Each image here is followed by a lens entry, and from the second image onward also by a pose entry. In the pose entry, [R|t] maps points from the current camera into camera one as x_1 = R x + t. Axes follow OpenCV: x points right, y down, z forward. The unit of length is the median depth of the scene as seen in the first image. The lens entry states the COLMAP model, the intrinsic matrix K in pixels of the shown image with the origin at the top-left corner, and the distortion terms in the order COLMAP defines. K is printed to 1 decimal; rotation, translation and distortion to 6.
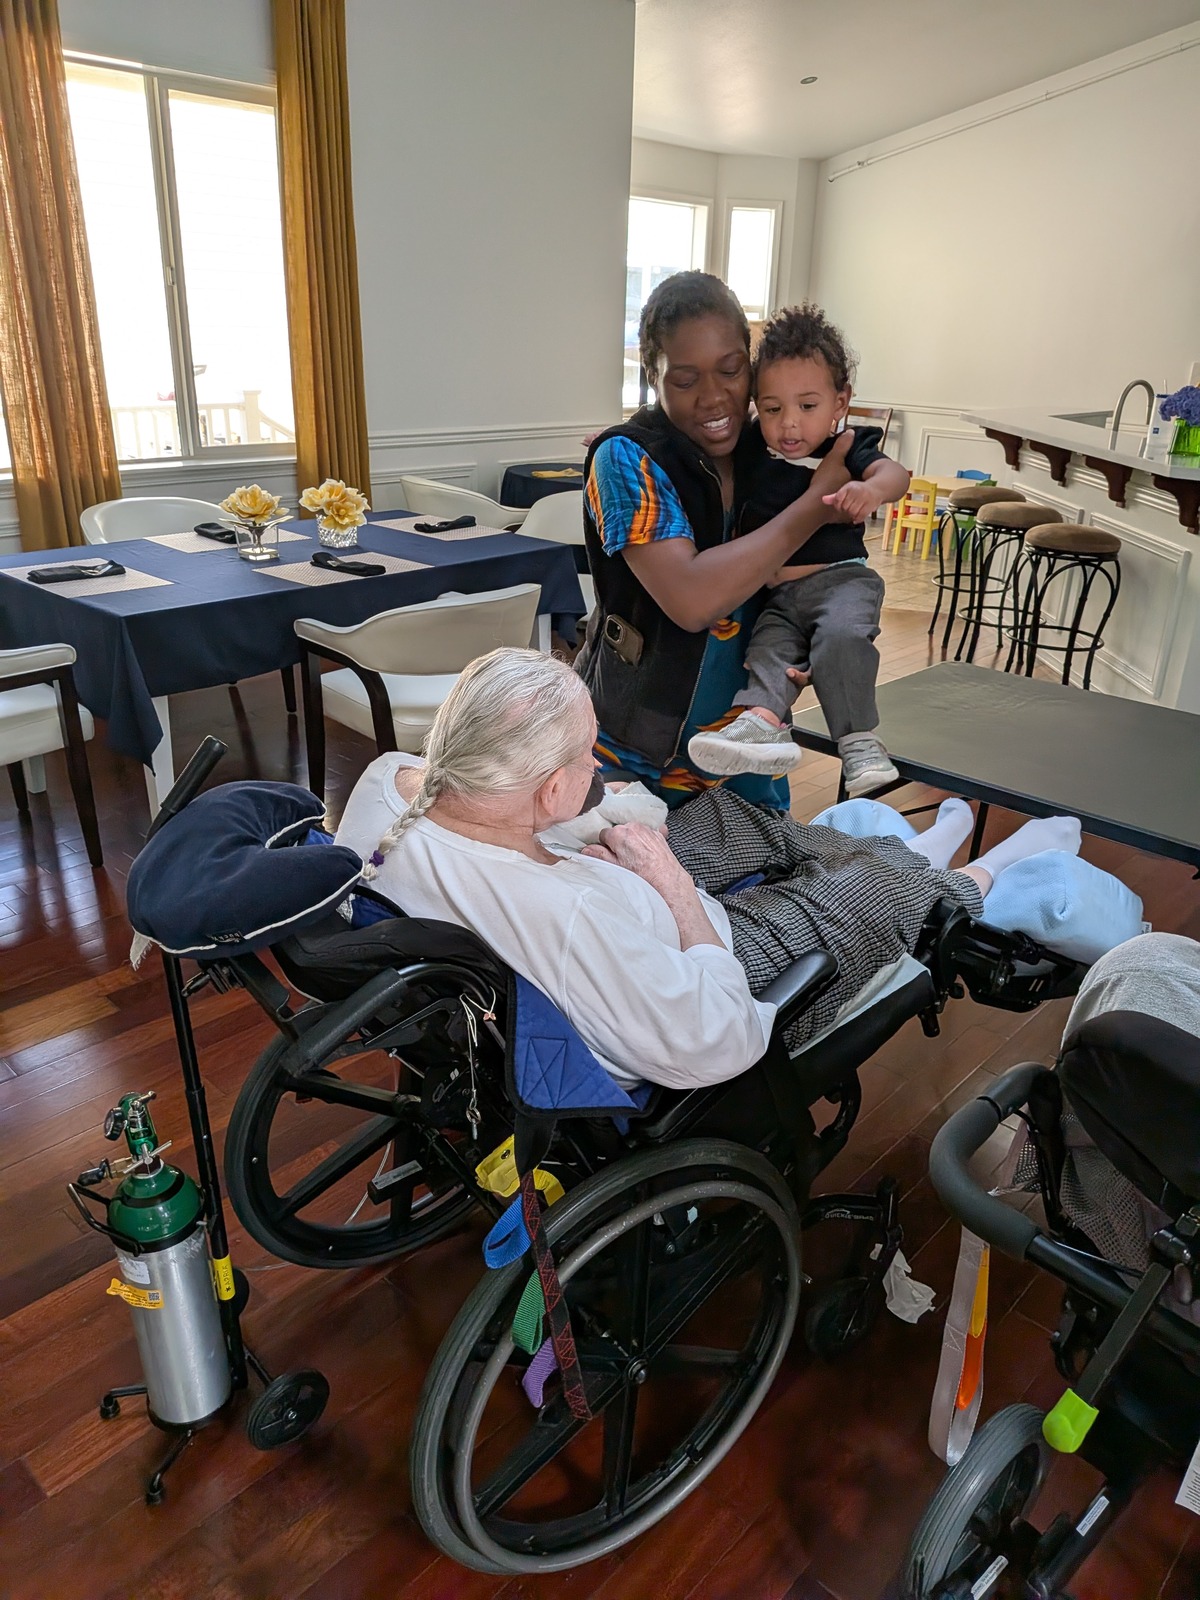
lens RADIAL K [[1165.3, 0, 648.2], [0, 1165.3, 819.5], [0, 0, 1]] dist [0.032112, -0.053536]
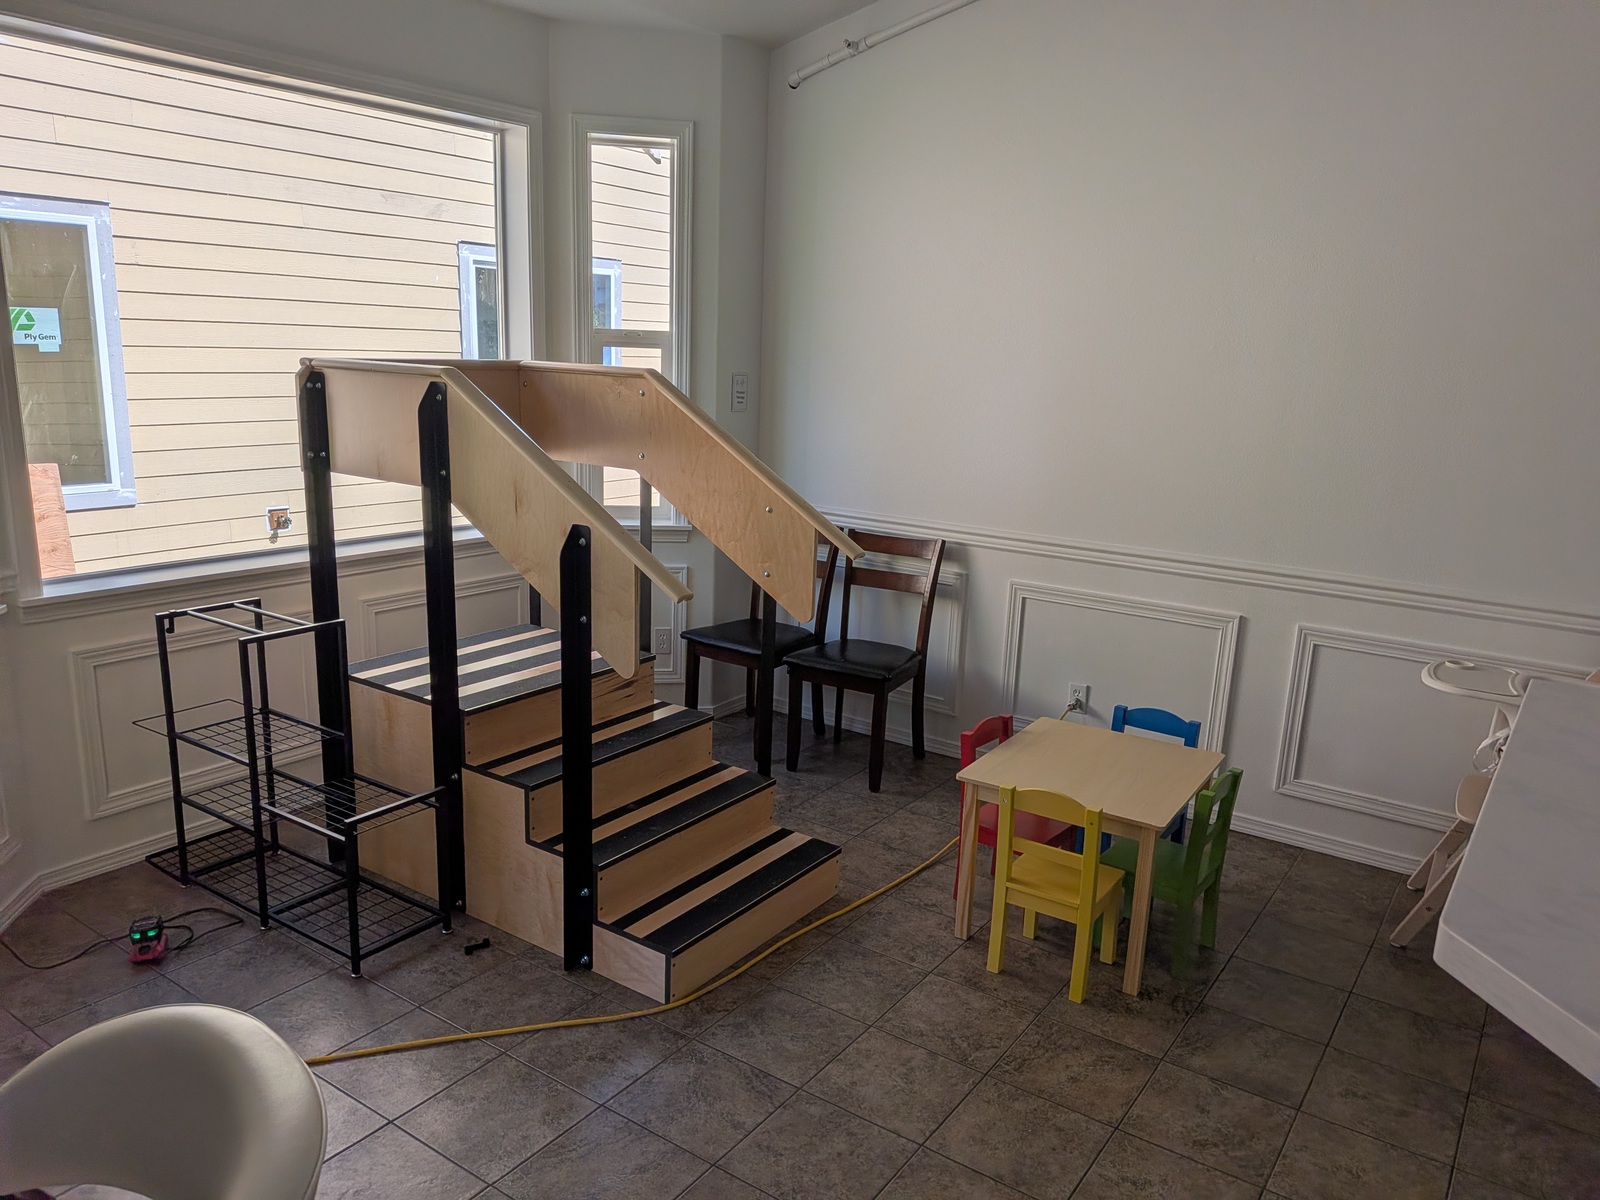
lens RADIAL K [[1165.3, 0, 753.9], [0, 1165.3, 670.8], [0, 0, 1]] dist [0.032112, -0.053536]
pose [[0.997846, -0.030477, 0.058091, 0.285075], [0.038135, 0.990022, -0.135652, -0.660925], [-0.053377, 0.137576, 0.989052, 1.514727]]
